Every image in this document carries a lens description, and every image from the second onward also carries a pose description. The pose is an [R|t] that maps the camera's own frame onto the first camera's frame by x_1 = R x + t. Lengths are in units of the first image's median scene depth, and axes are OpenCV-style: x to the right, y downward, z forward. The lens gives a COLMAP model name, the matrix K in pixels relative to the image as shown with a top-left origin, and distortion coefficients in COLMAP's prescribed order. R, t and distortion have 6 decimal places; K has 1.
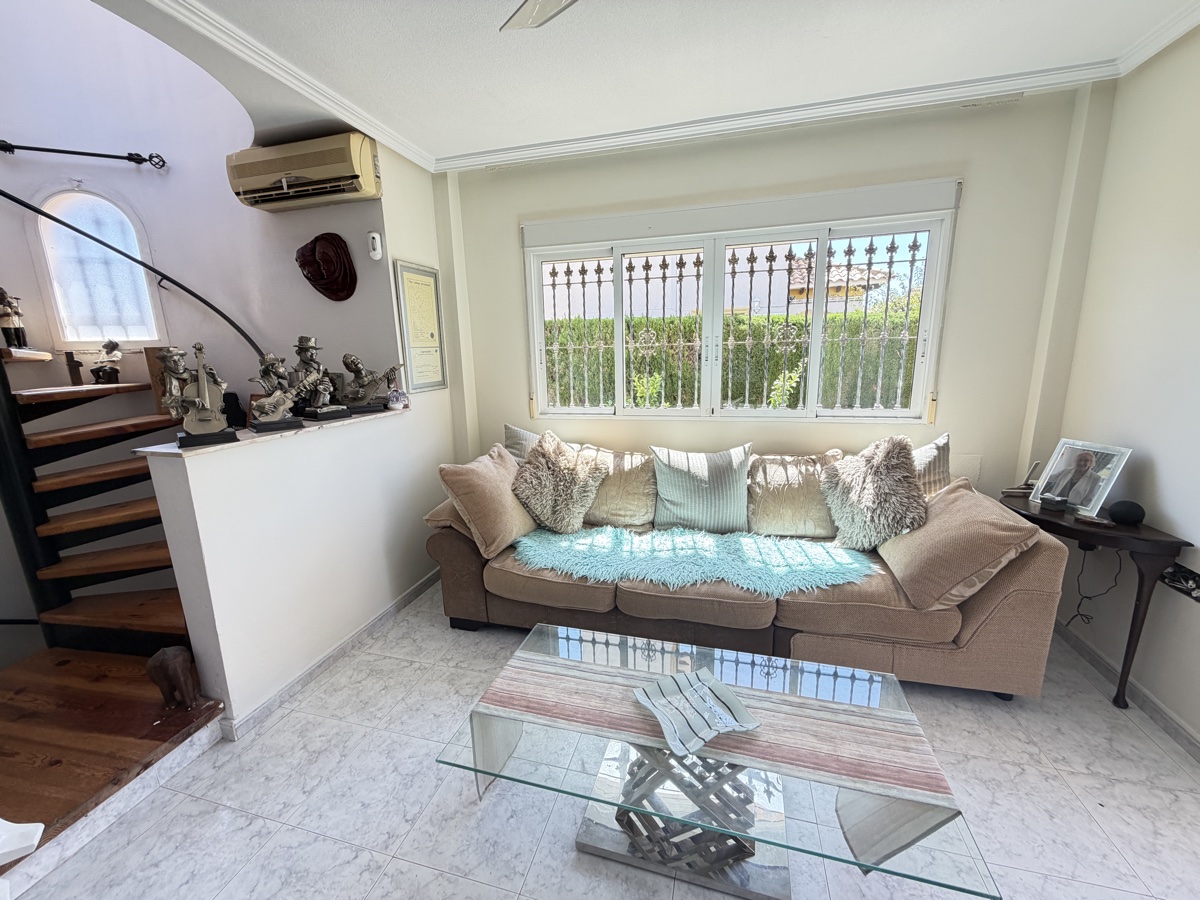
lens RADIAL K [[478.1, 0, 595.9], [0, 478.1, 452.7], [0, 0, 1]] dist [0.001363, -0.000088]
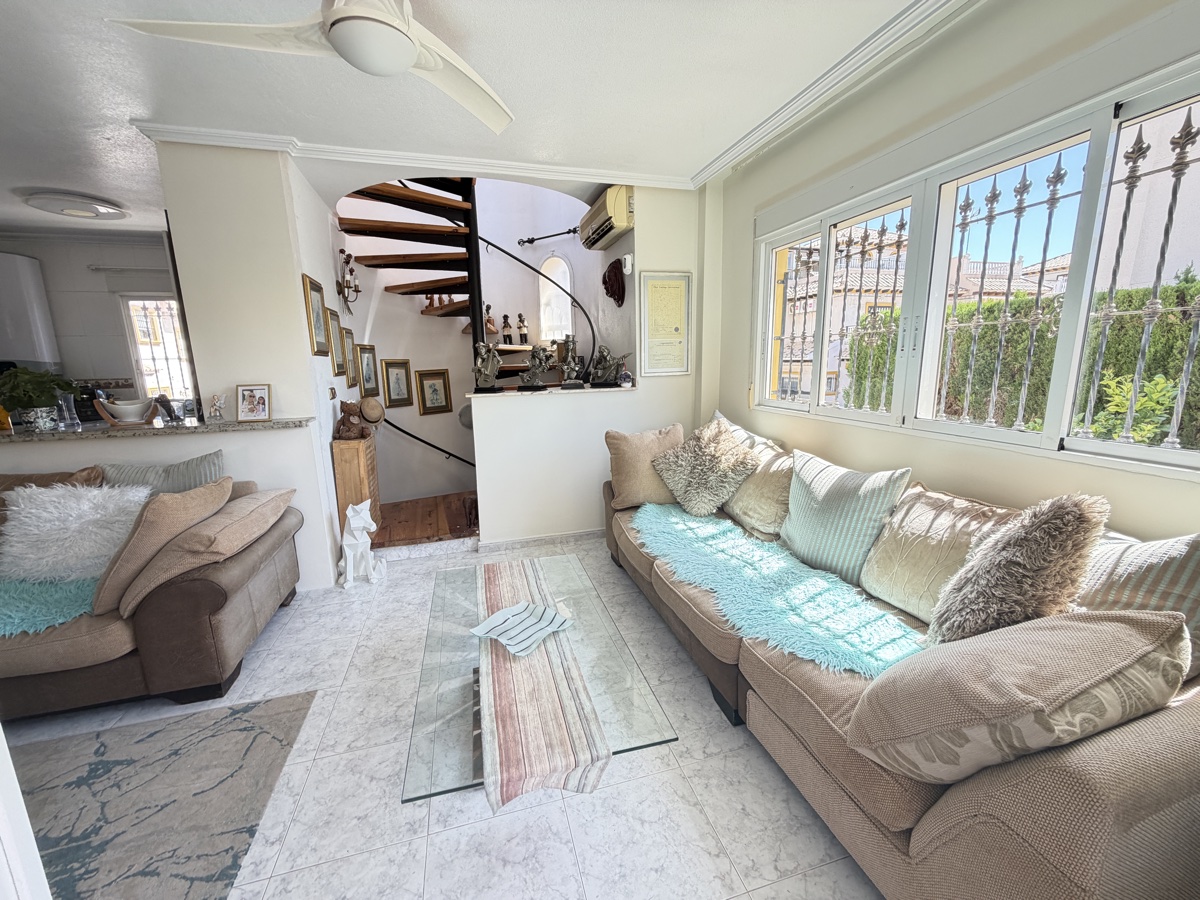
lens RADIAL K [[478.1, 0, 597.9], [0, 478.1, 450.2], [0, 0, 1]] dist [0.001363, -0.000088]
pose [[0.518302, 0.175365, -0.837025, 0.709585], [-0.169953, 0.980349, 0.100155, -0.041471], [0.838140, 0.090344, 0.537921, 0.254644]]
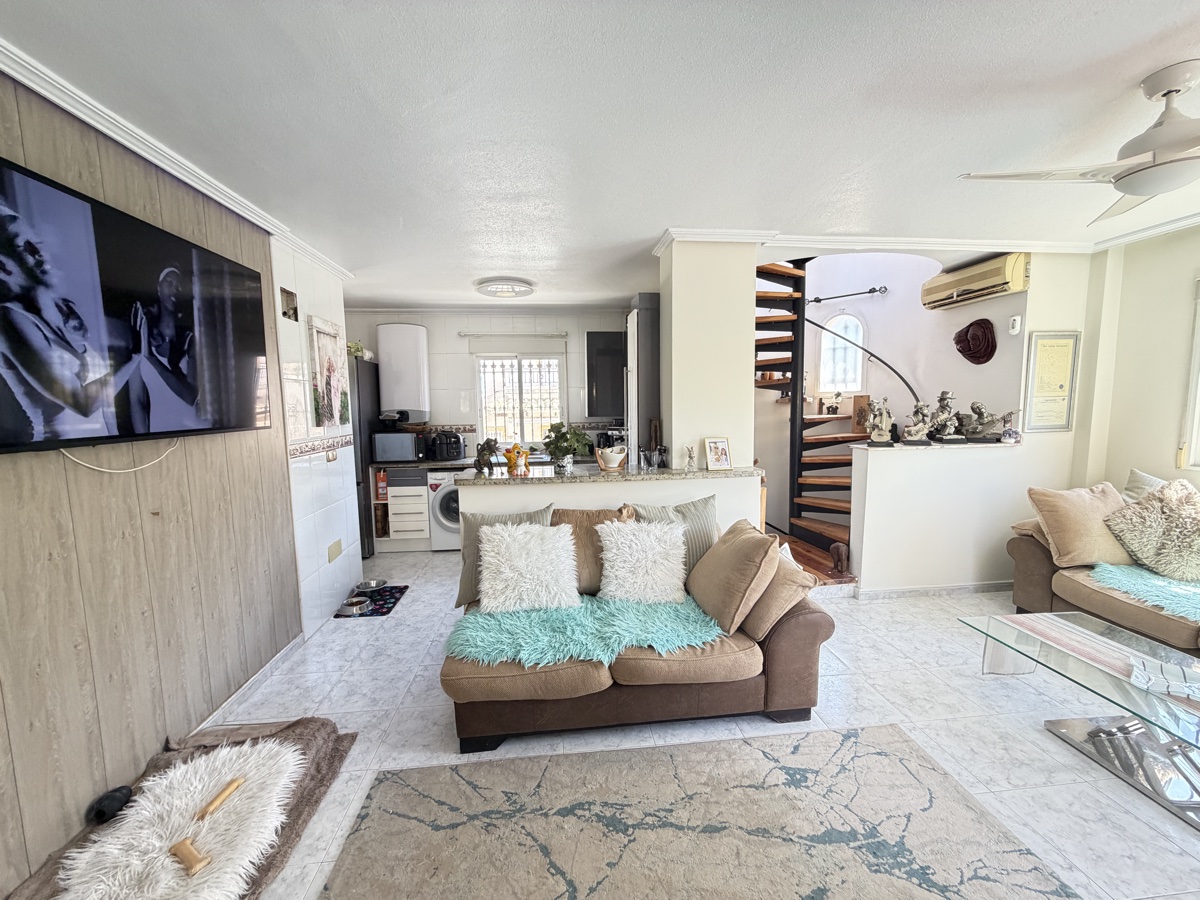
lens RADIAL K [[478.1, 0, 600.6], [0, 478.1, 451.3], [0, 0, 1]] dist [0.001363, -0.000088]
pose [[0.370910, 0.114671, -0.921562, 0.412524], [-0.187428, 0.981170, 0.046652, 0.086075], [0.909558, 0.155423, 0.385418, -0.568443]]
